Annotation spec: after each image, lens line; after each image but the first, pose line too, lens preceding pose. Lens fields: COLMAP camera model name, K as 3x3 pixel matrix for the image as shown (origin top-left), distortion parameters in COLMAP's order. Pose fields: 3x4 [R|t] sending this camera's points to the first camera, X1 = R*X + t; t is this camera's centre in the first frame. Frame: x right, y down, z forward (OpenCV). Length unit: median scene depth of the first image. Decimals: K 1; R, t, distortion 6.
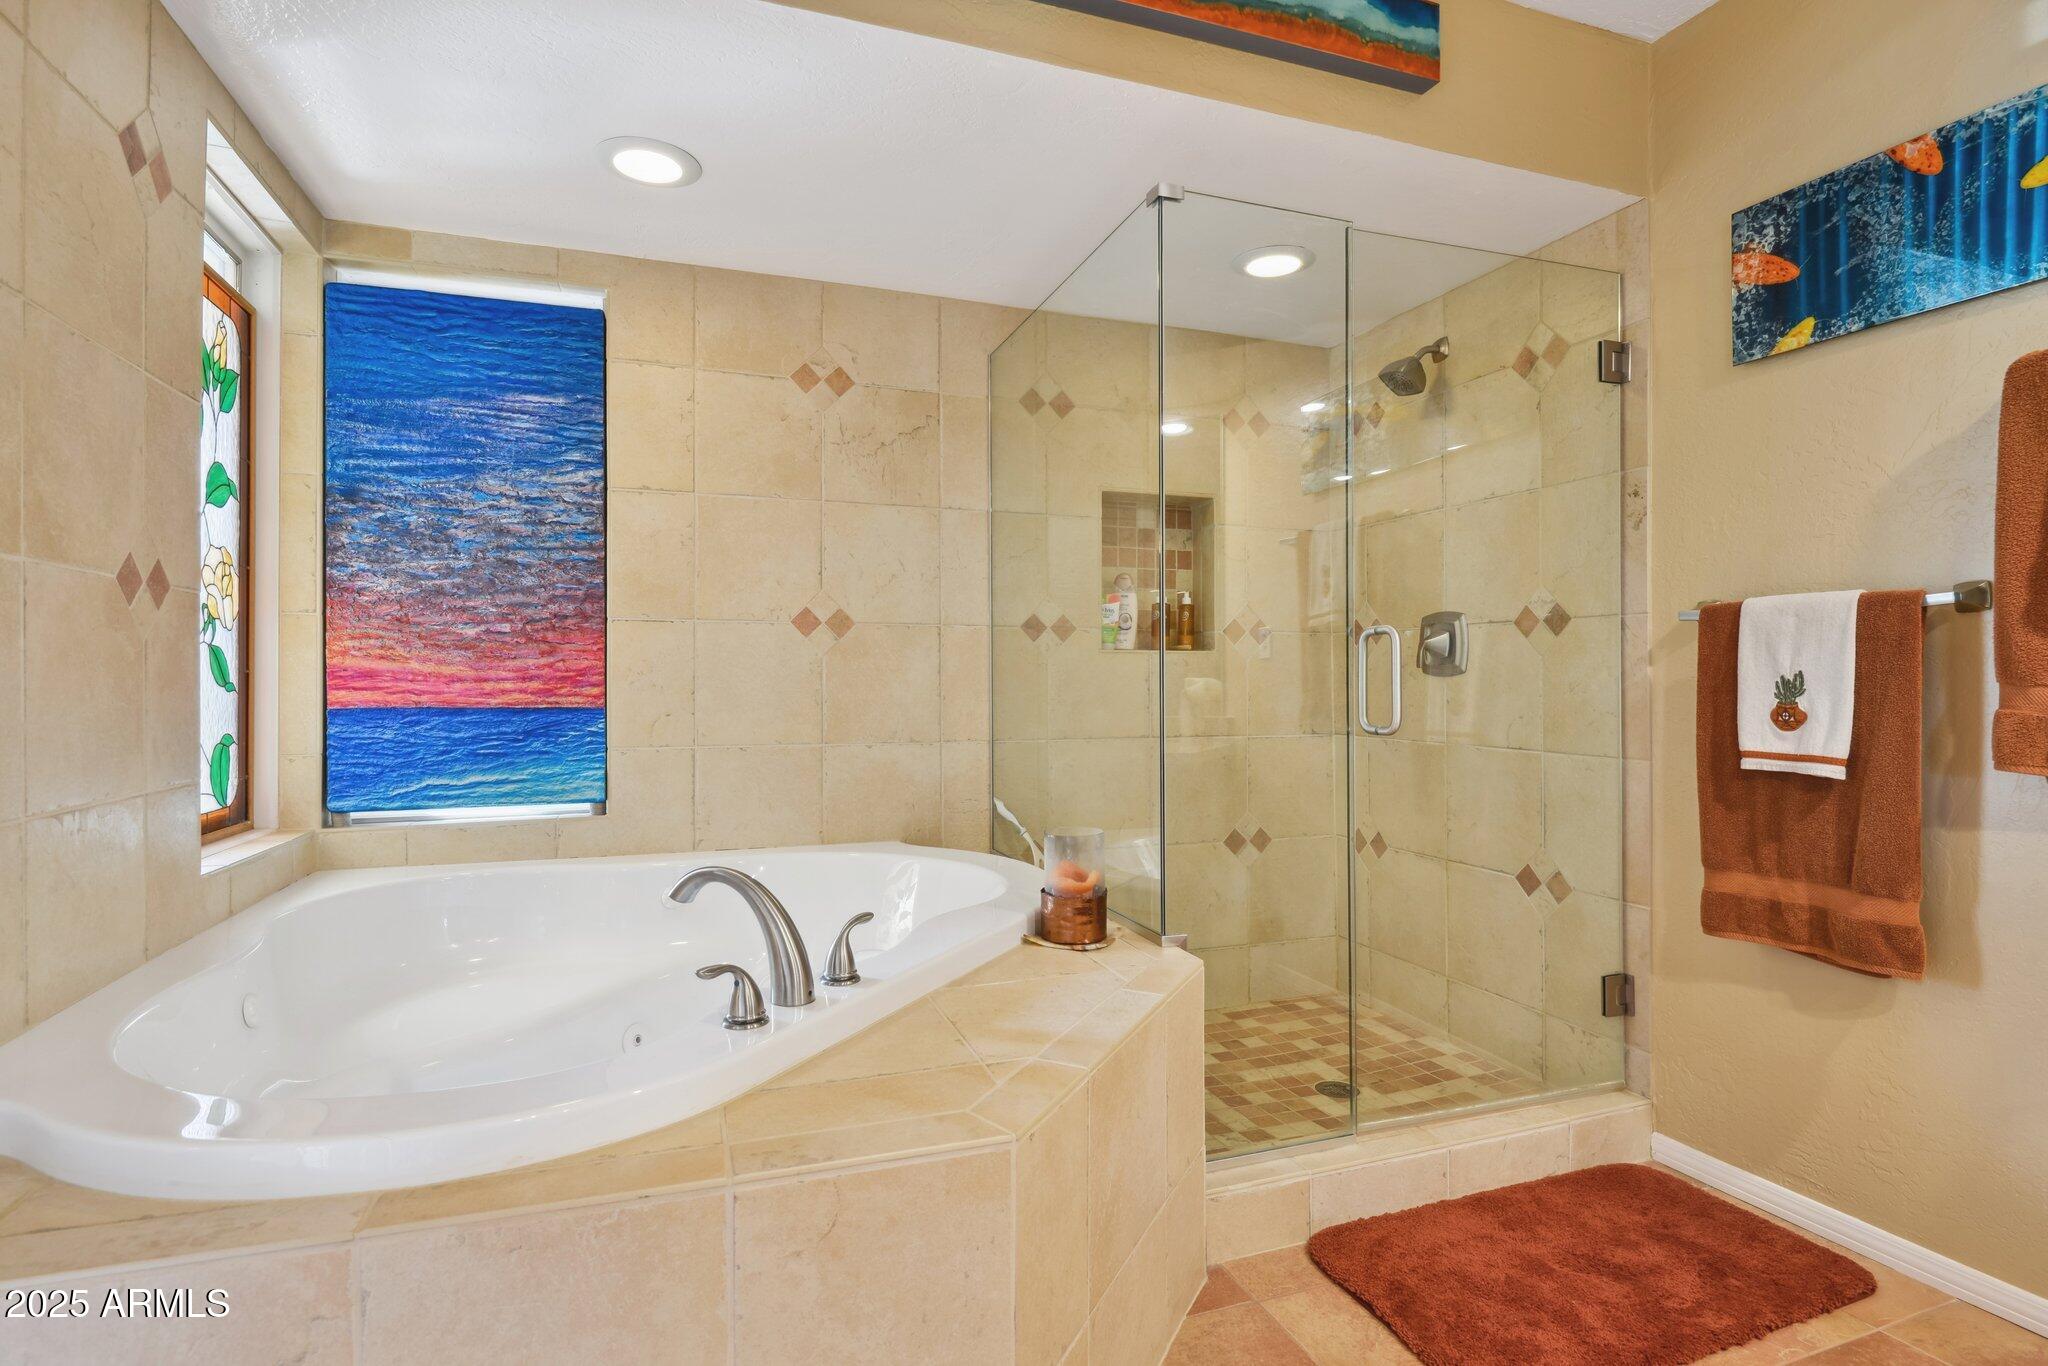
lens RADIAL K [[1019.4, 0, 1030.3], [0, 1019.4, 692.6], [0, 0, 1]] dist [-0.022360, -0.003968]
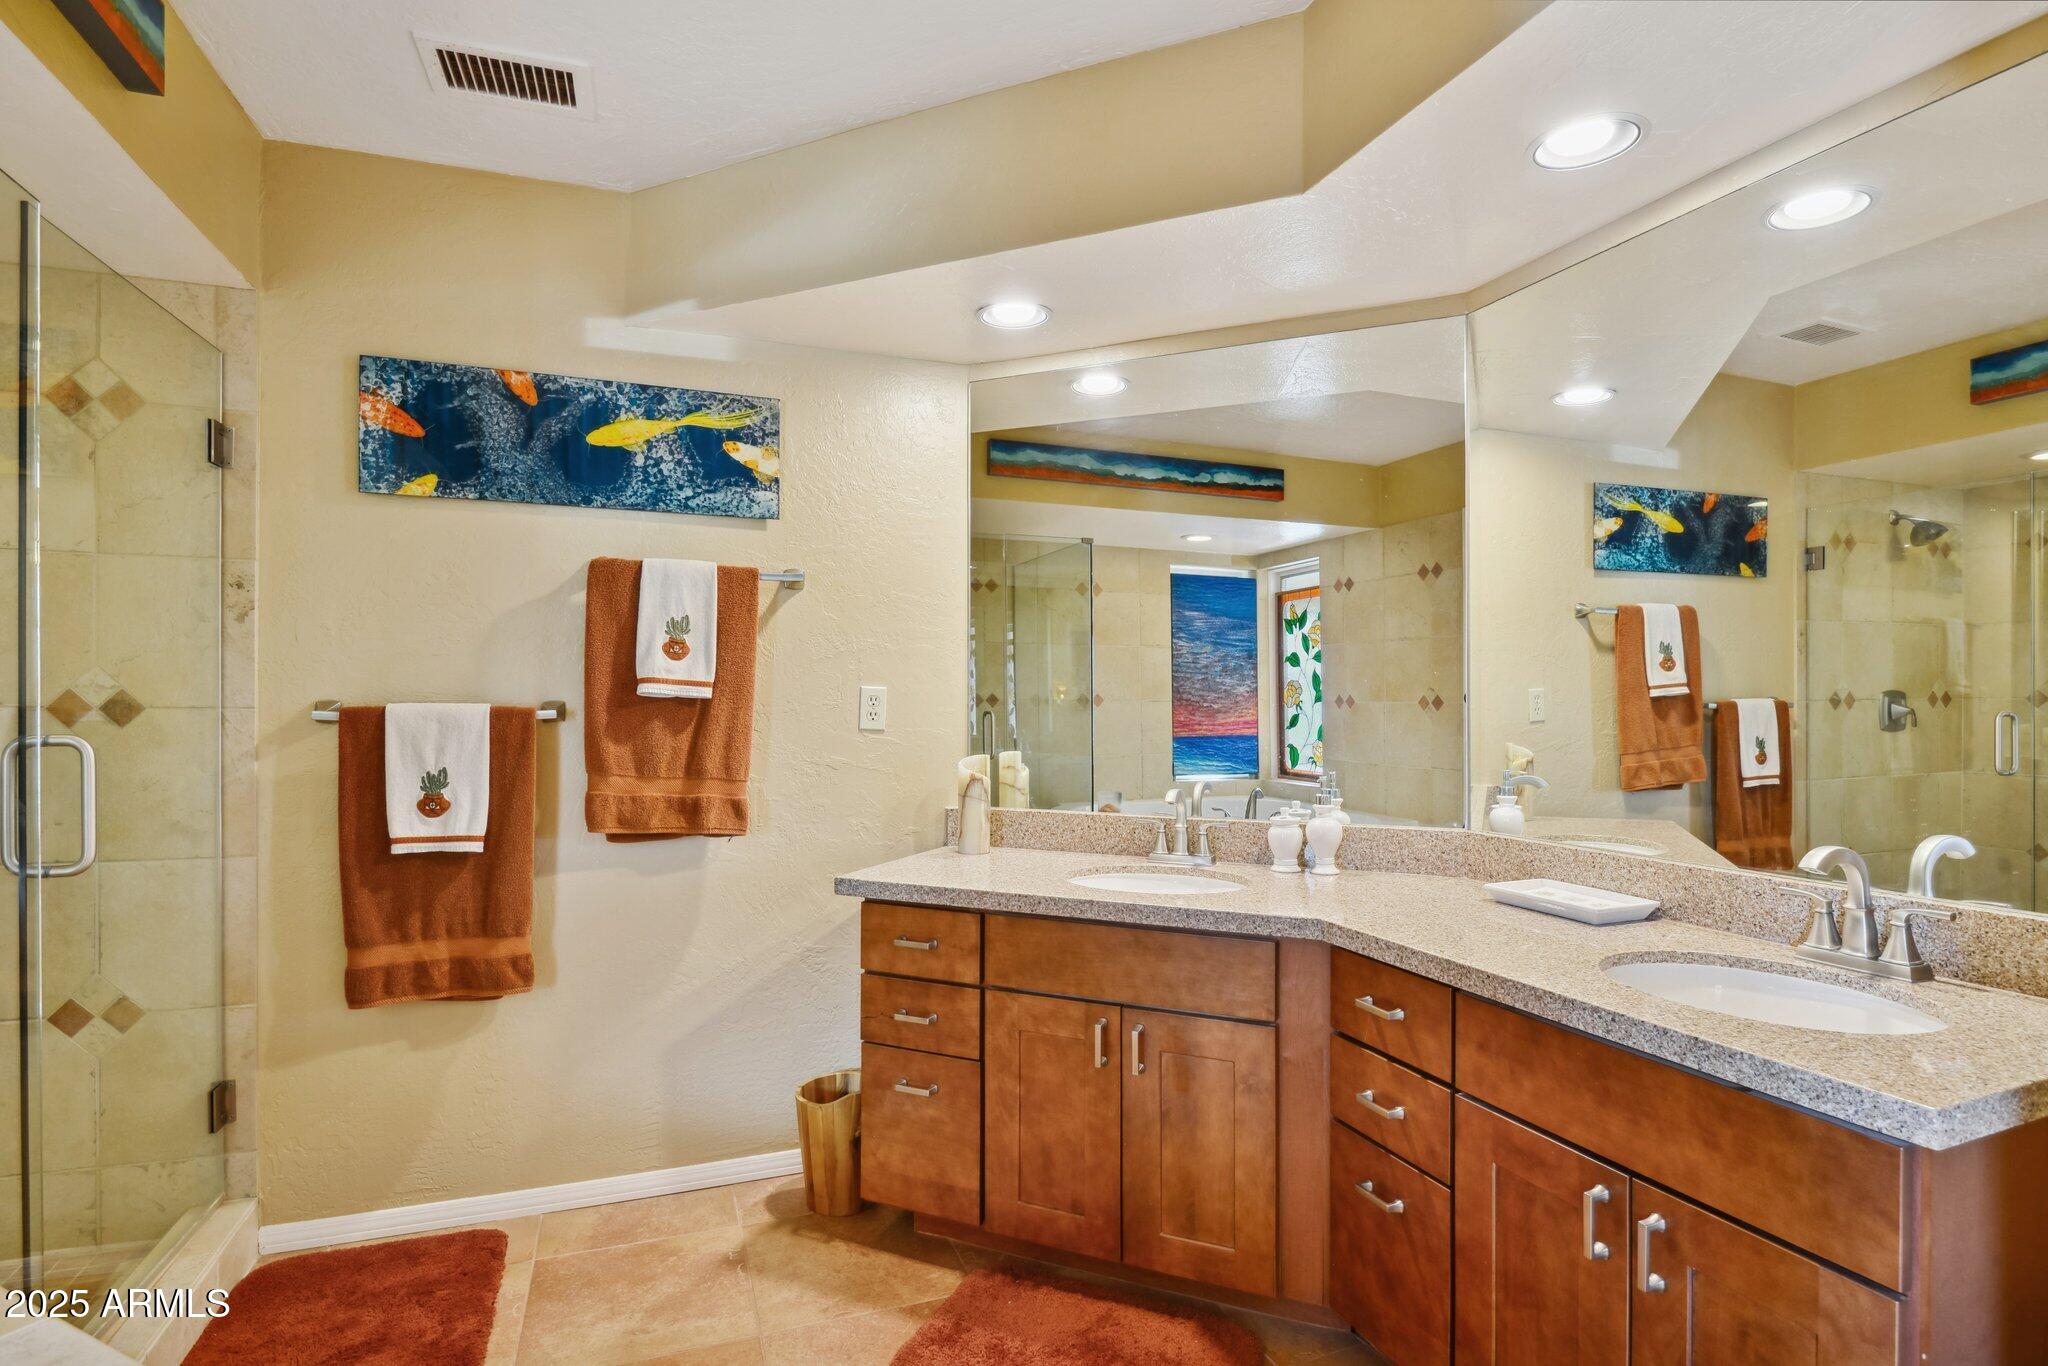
lens RADIAL K [[1019.4, 0, 1031.5], [0, 1019.4, 685.1], [0, 0, 1]] dist [-0.022360, -0.003968]
pose [[-0.020151, 0.017251, 0.999648, -0.449627], [0.008826, 0.999815, -0.017076, -0.088590], [-0.999758, 0.008479, -0.020299, 0.291592]]
